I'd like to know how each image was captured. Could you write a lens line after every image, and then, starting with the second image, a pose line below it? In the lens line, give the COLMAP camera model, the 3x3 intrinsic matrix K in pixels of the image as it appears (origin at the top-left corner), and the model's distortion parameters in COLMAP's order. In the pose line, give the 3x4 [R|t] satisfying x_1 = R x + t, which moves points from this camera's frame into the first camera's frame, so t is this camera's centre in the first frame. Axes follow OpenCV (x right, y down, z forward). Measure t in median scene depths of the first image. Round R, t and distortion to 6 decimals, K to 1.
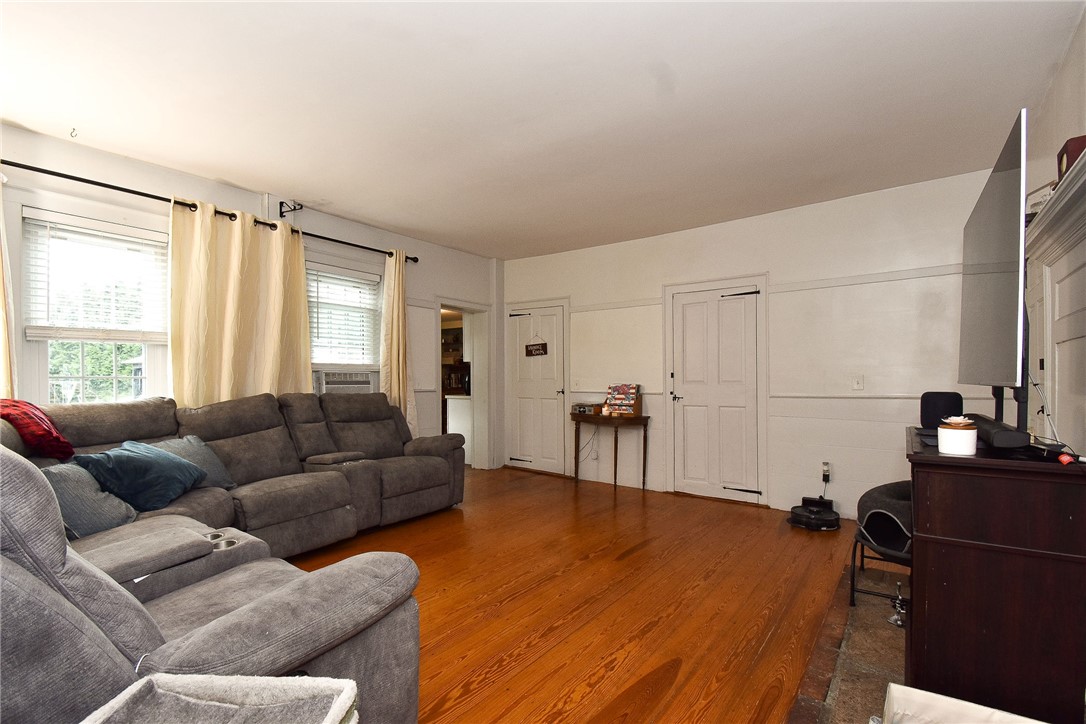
lens RADIAL K [[500.9, 0, 540.4], [0, 500.9, 371.3], [0, 0, 1]] dist [0.012744, -0.001039]
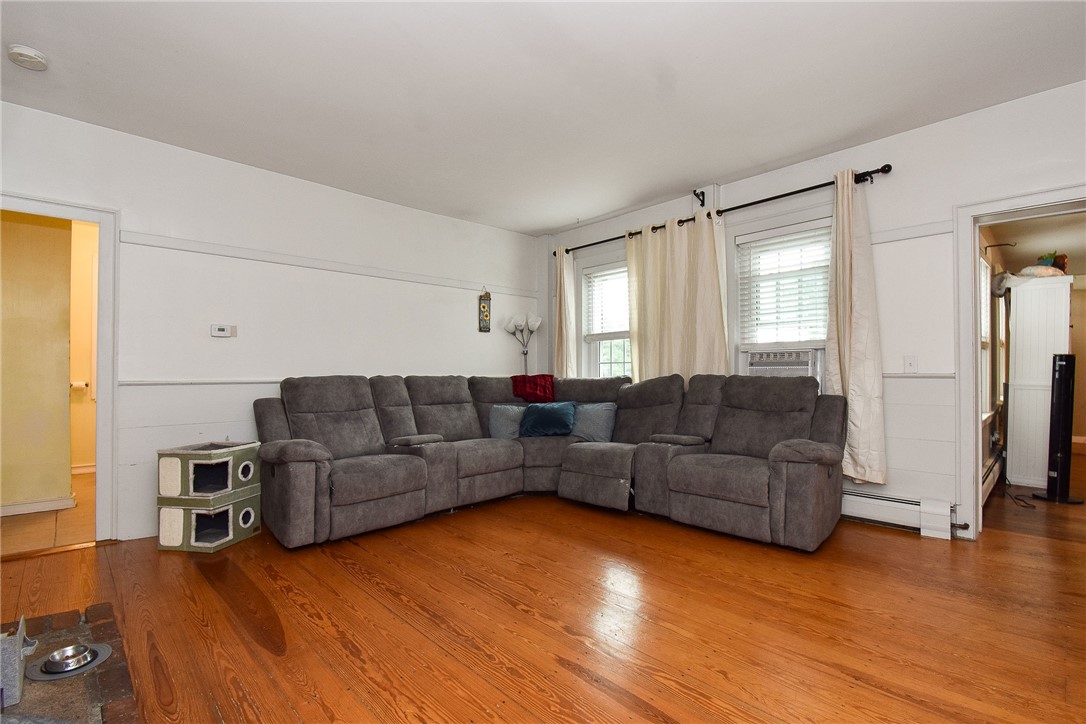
lens RADIAL K [[500.9, 0, 540.4], [0, 500.9, 371.3], [0, 0, 1]] dist [0.012744, -0.001039]
pose [[-0.171270, 0.001941, -0.985222, 0.835347], [0.023195, 0.999729, -0.002063, 0.044922], [0.984951, -0.023205, -0.171269, 1.233432]]
